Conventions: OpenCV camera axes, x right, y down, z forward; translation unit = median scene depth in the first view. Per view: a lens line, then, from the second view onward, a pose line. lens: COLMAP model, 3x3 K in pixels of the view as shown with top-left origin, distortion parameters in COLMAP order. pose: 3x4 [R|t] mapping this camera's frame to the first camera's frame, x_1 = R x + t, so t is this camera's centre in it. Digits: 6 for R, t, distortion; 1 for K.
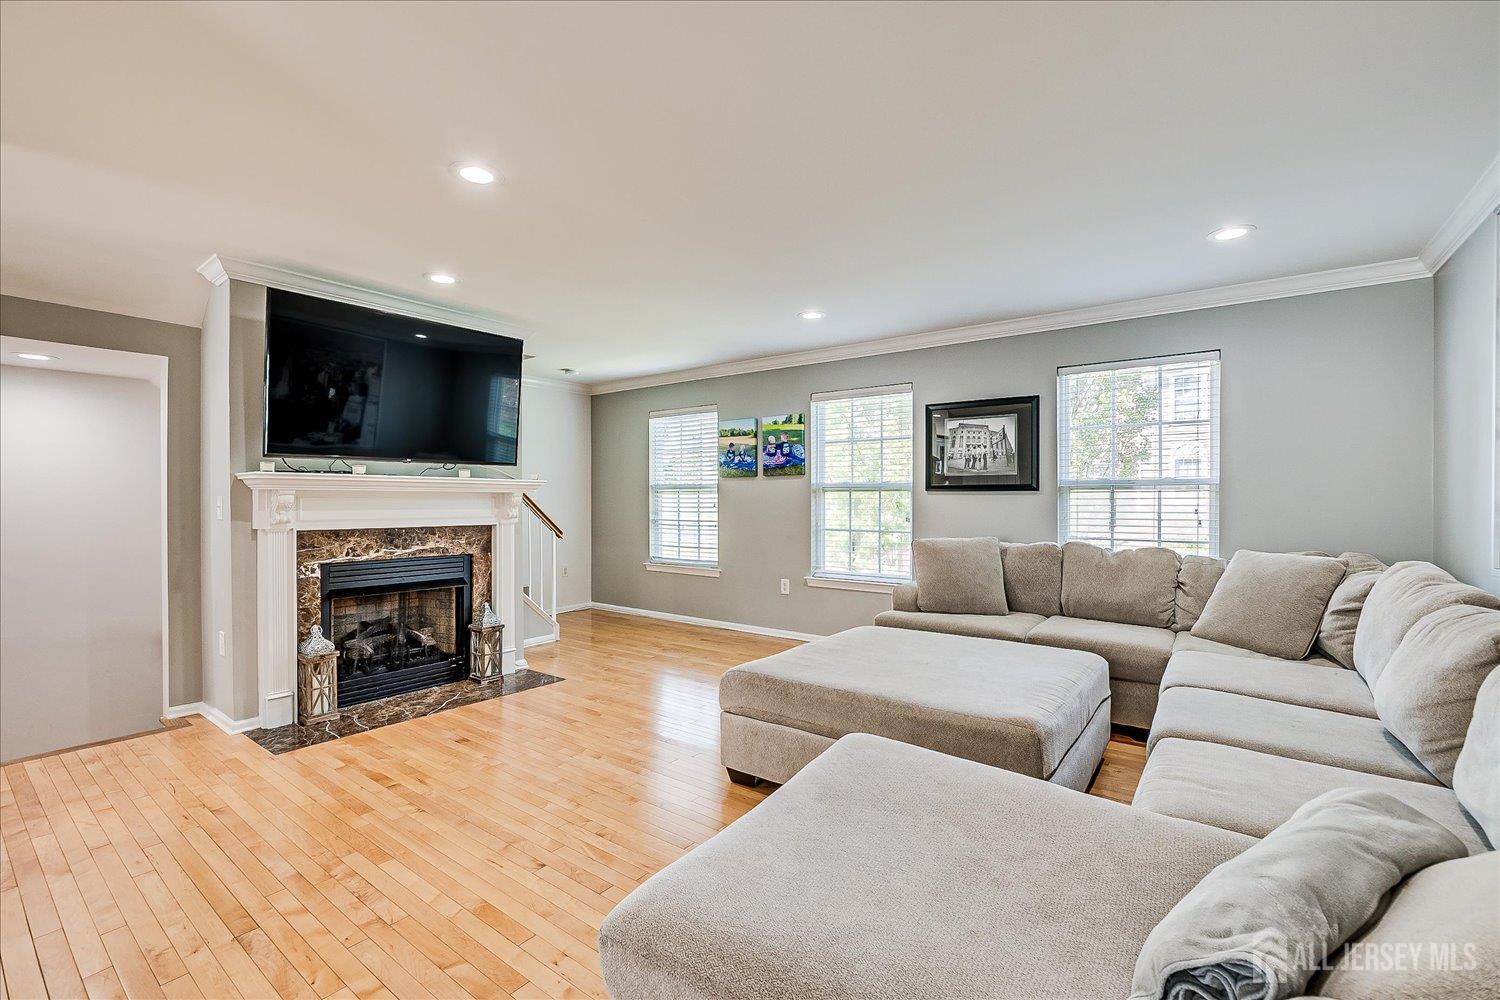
lens RADIAL K [[654.1, 0, 742.0], [0, 654.1, 503.9], [0, 0, 1]] dist [-0.022097, 0.000770]
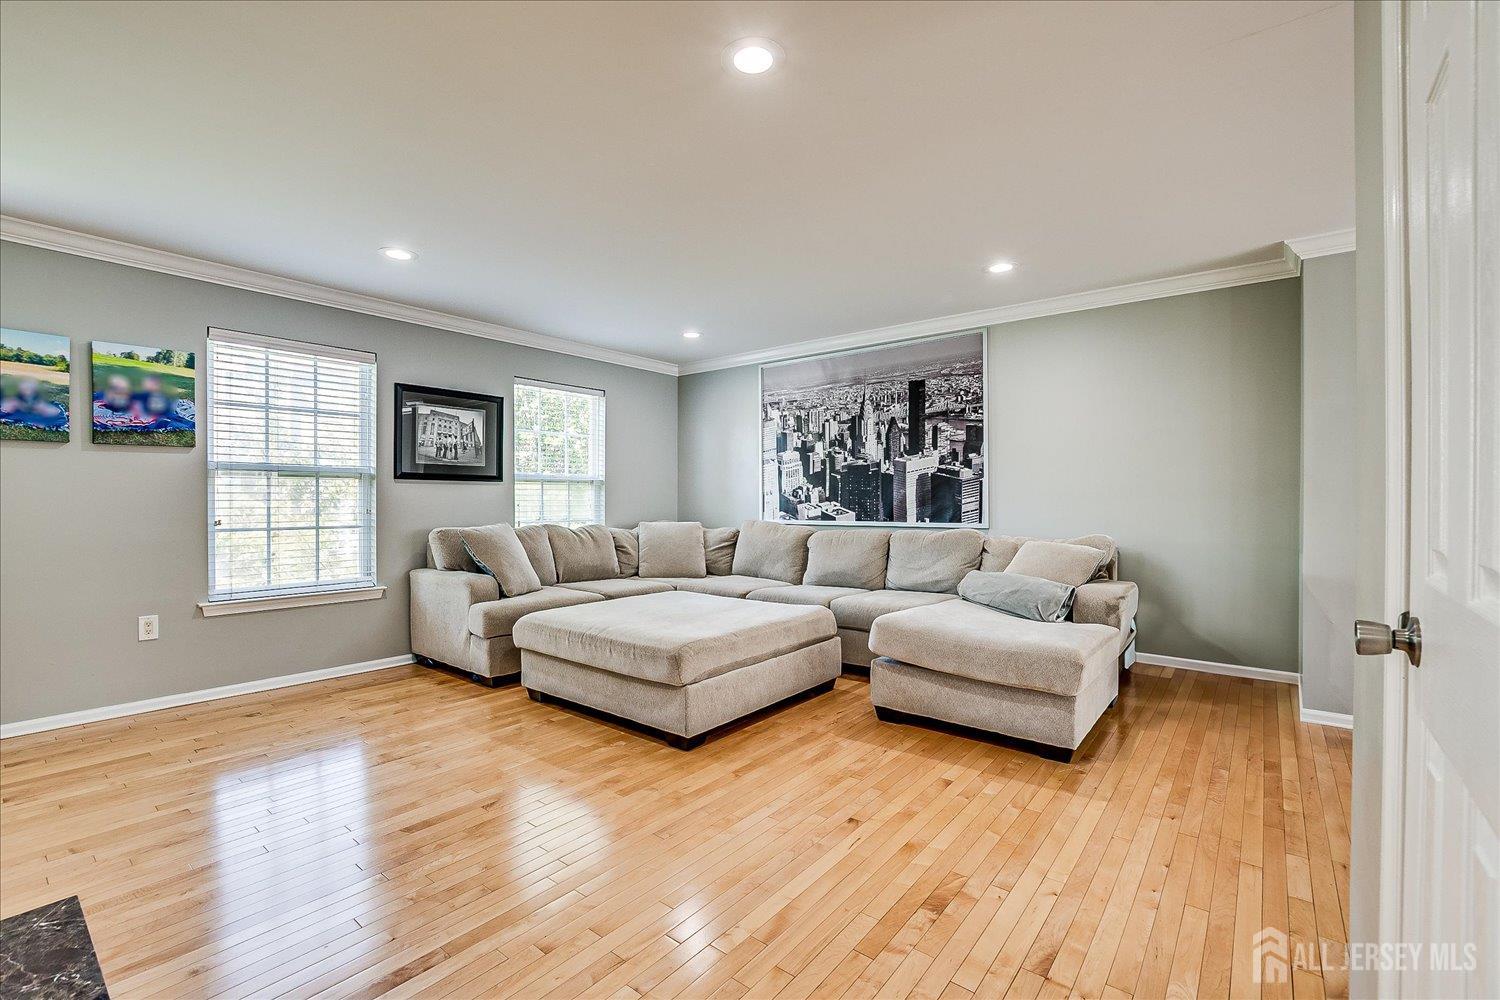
lens RADIAL K [[654.1, 0, 742.0], [0, 654.1, 503.9], [0, 0, 1]] dist [-0.022097, 0.000770]
pose [[0.035623, -0.006488, 0.999344, -0.535726], [0.007051, 0.999956, 0.006240, 0.011399], [-0.999340, 0.006824, 0.035667, 0.441798]]
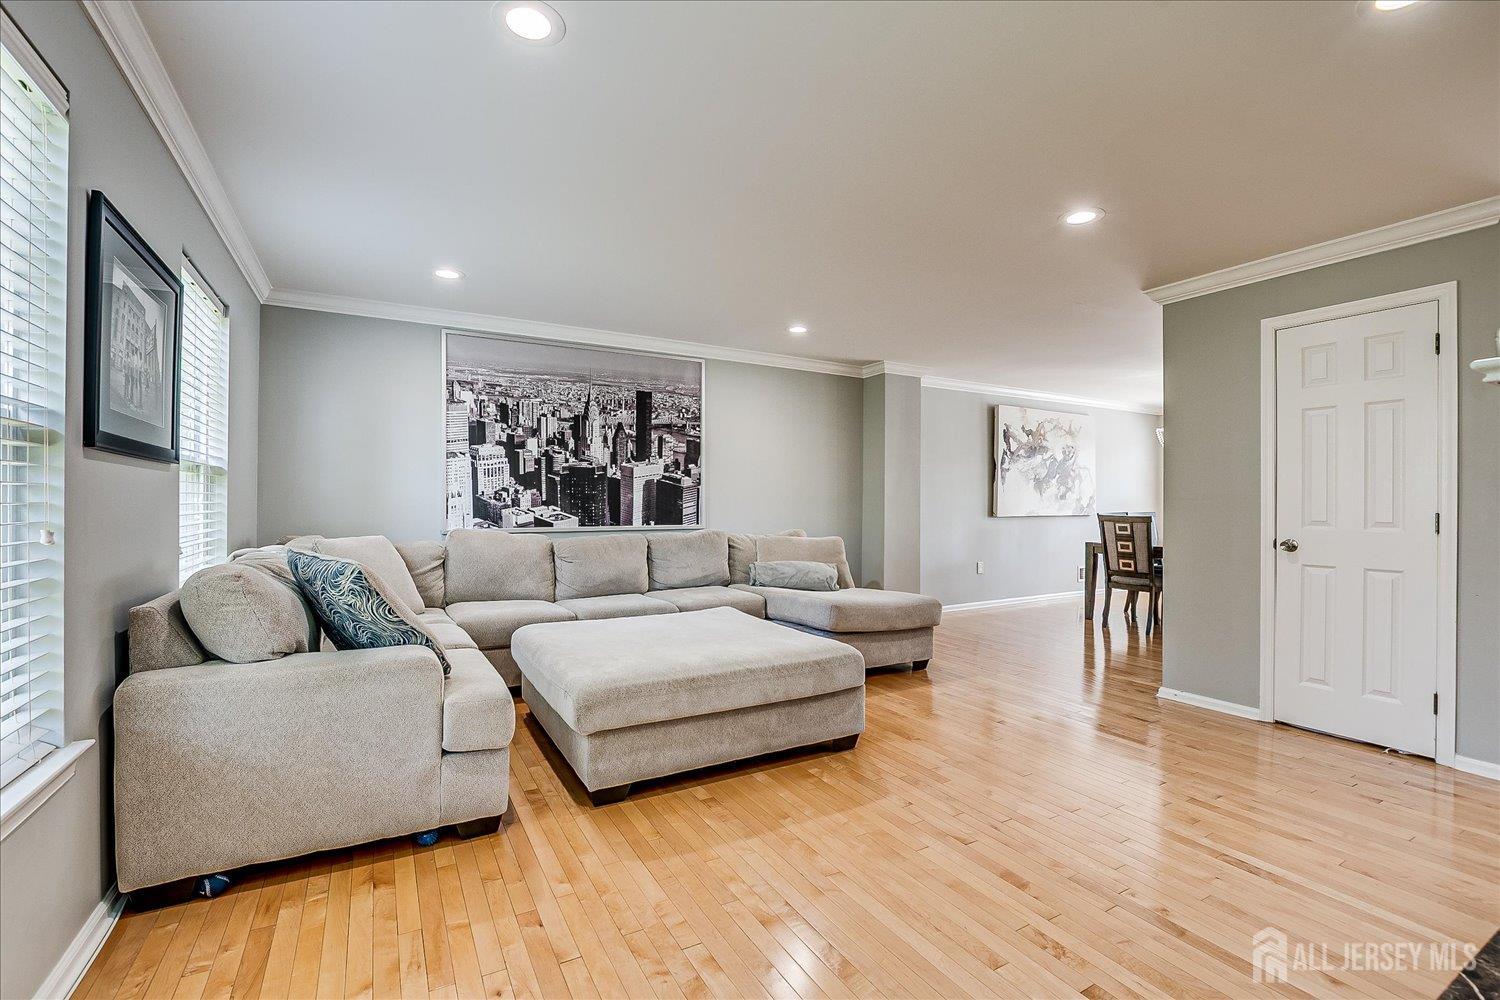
lens RADIAL K [[654.1, 0, 742.0], [0, 654.1, 503.9], [0, 0, 1]] dist [-0.022097, 0.000770]
pose [[-0.914888, -0.004075, 0.403687, -0.142954], [-0.001268, 0.999973, 0.007221, 0.005671], [-0.403706, 0.006094, -0.914869, 1.048281]]
